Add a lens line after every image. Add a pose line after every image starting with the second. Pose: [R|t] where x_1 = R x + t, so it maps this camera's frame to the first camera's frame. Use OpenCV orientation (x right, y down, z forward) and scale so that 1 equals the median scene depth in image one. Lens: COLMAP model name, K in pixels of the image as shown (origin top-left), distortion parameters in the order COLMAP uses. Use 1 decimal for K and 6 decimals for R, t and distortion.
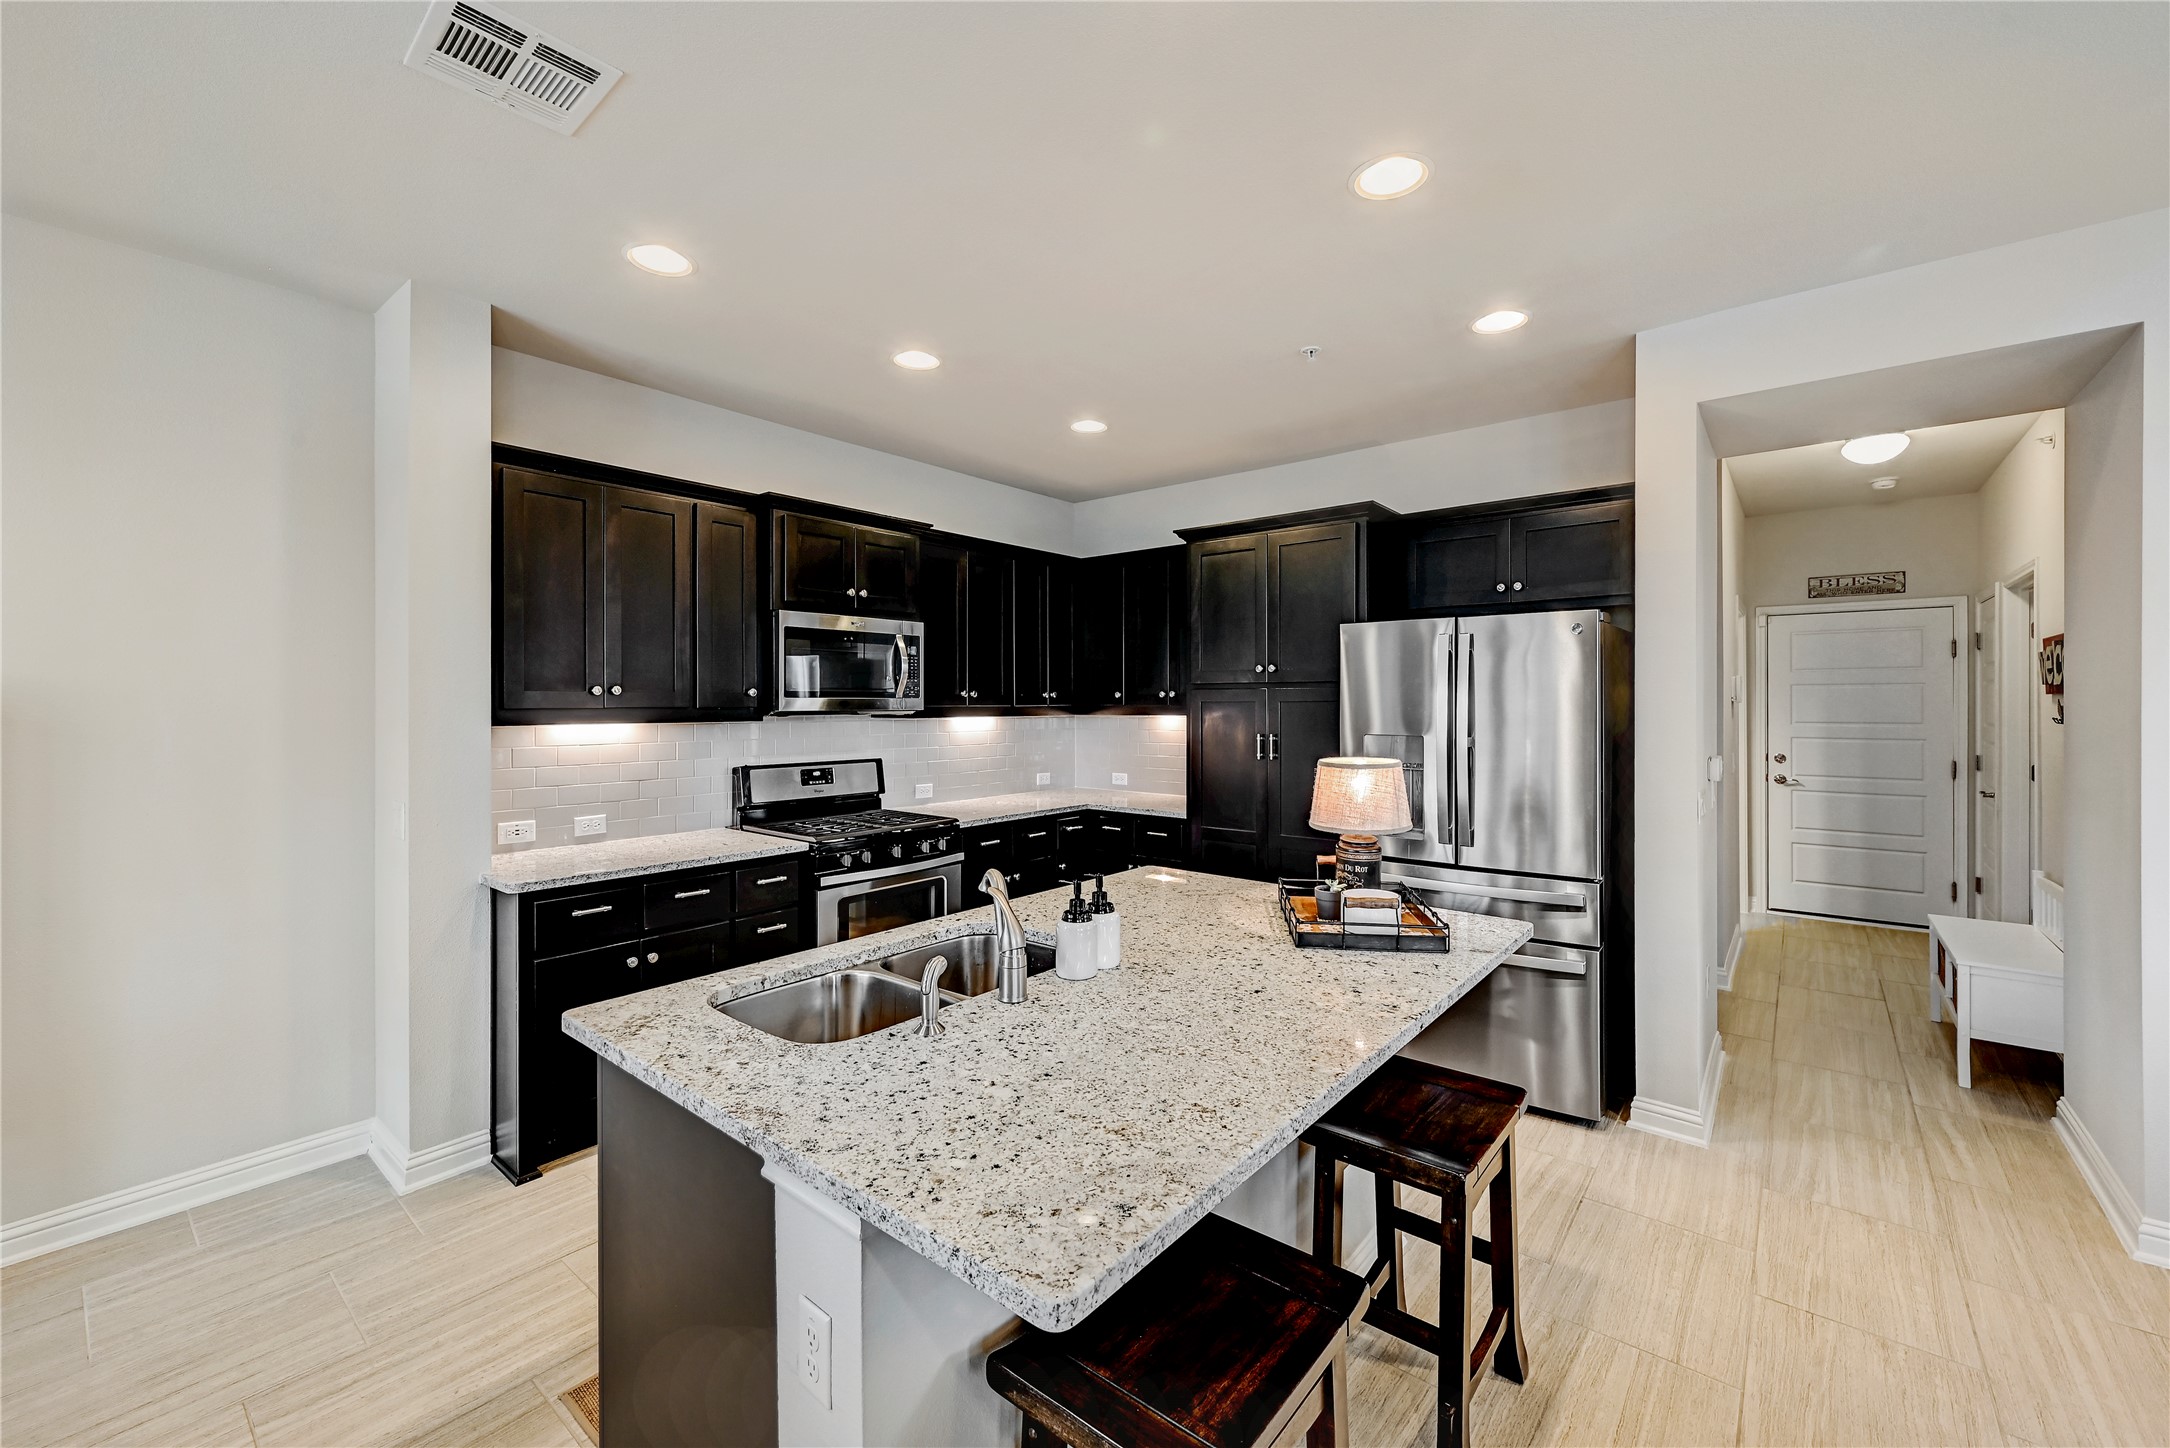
lens RADIAL K [[869.5, 0, 1090.2], [0, 869.5, 700.2], [0, 0, 1]] dist [-0.000862, 0.000007]
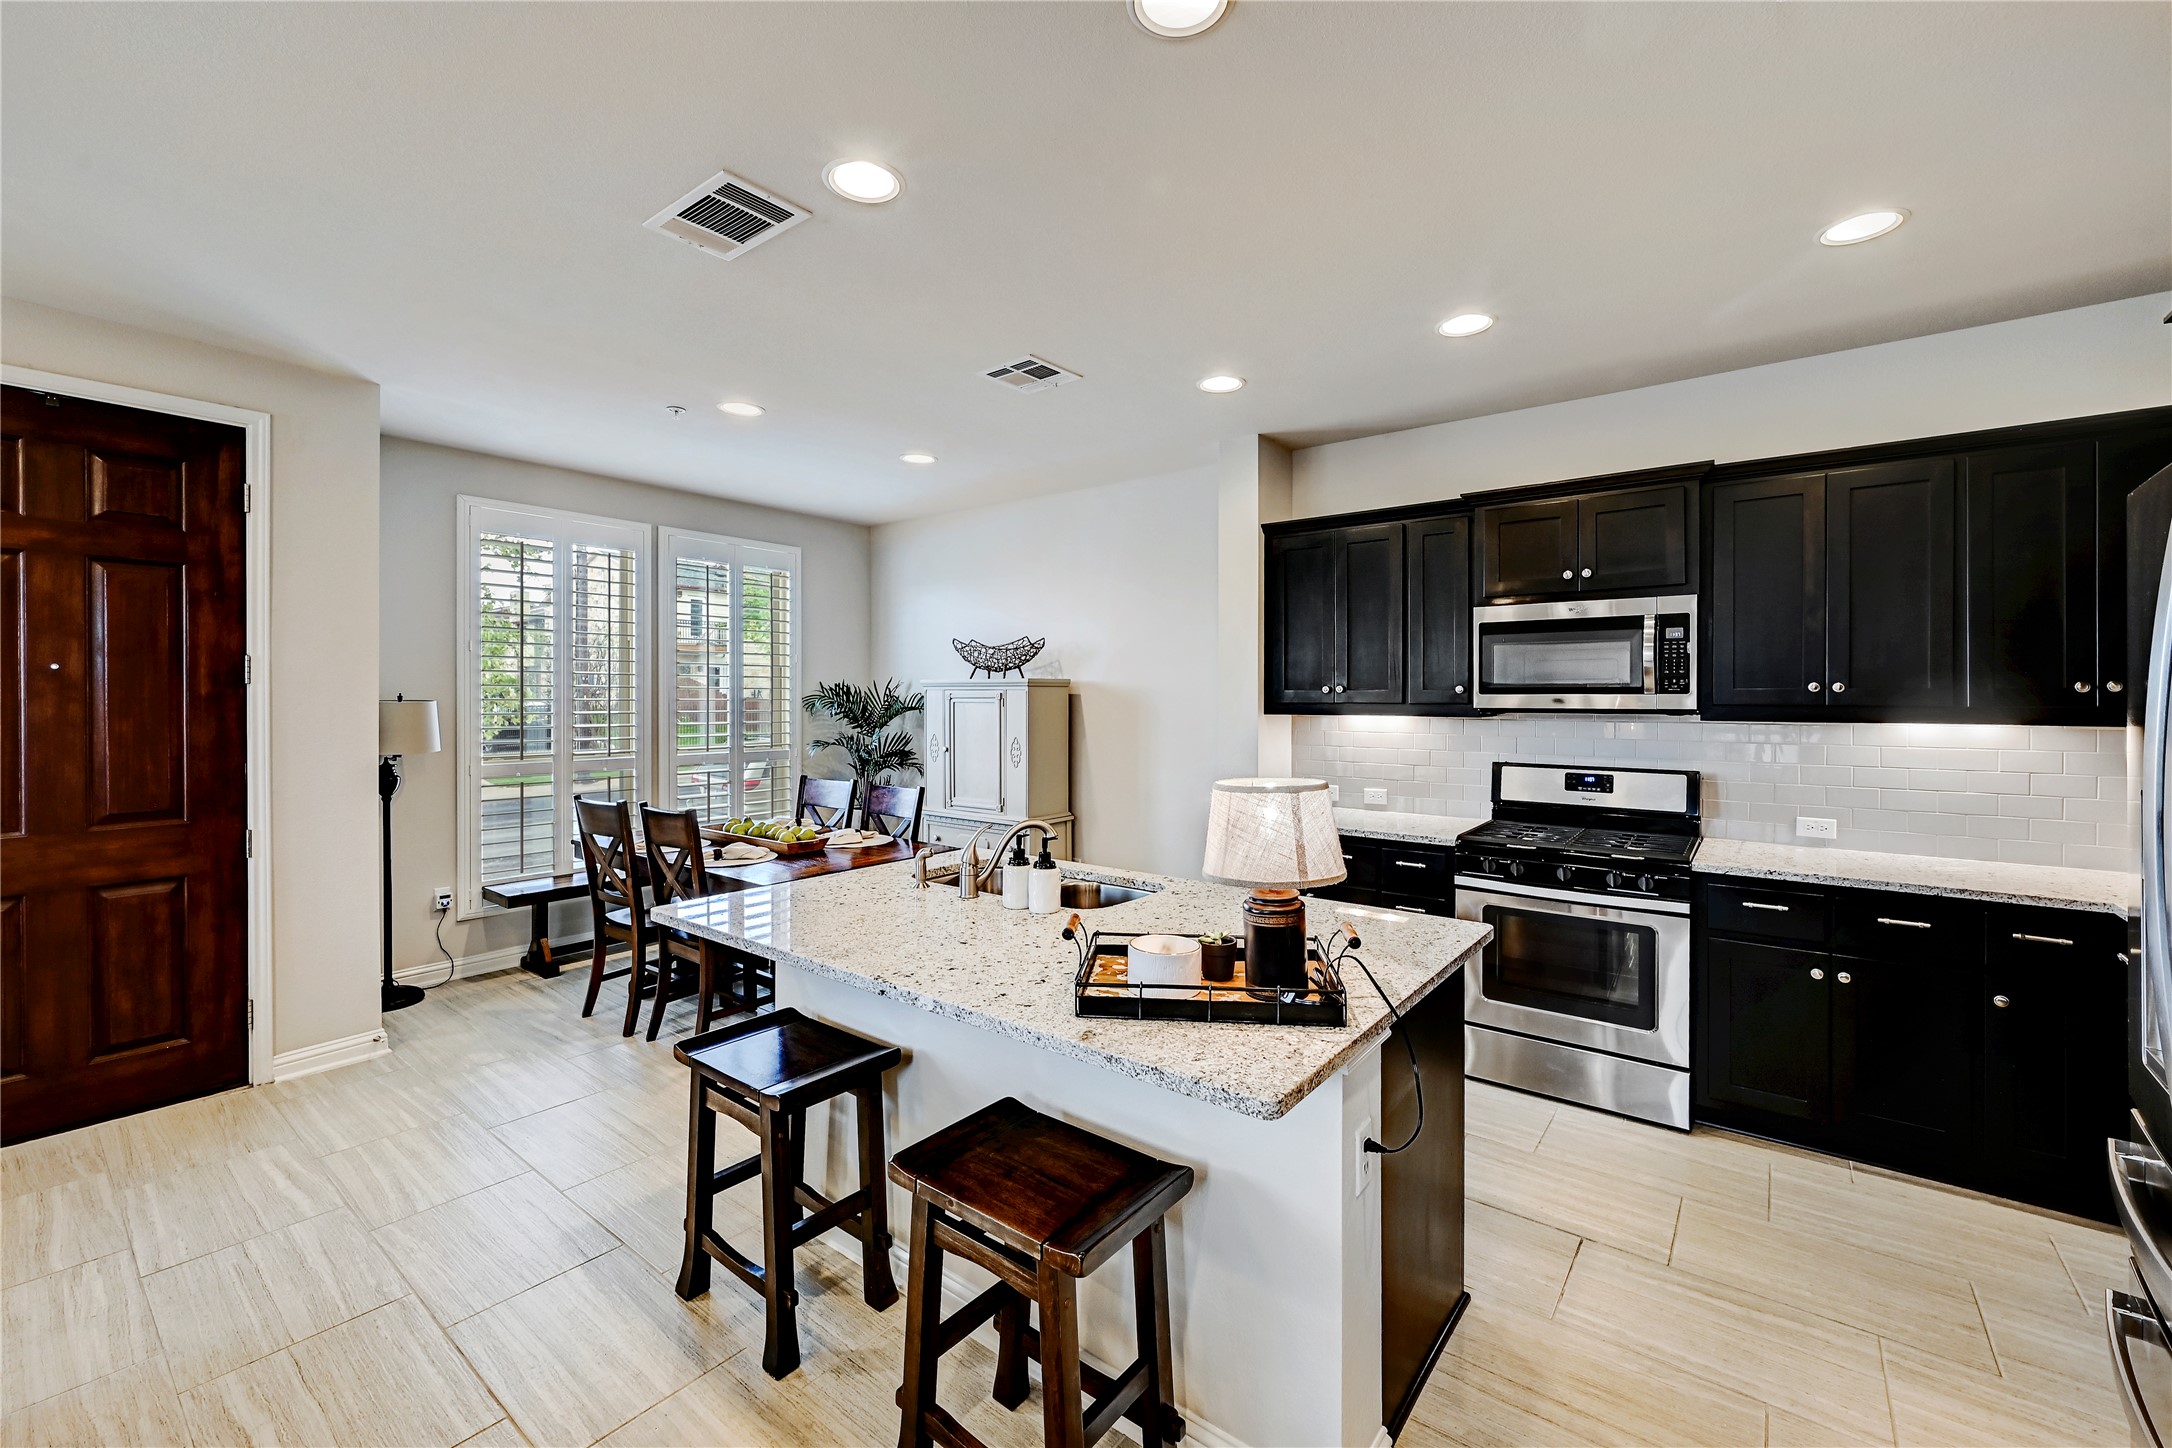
lens RADIAL K [[875.6, 0, 1100.9], [0, 875.6, 699.3], [0, 0, 1]] dist [0.000024, 0.000004]
pose [[0.028329, 0.002864, -0.999595, 0.683071], [-0.001065, 0.999995, 0.002835, 0.000449], [0.999598, 0.000985, 0.028332, 0.568173]]
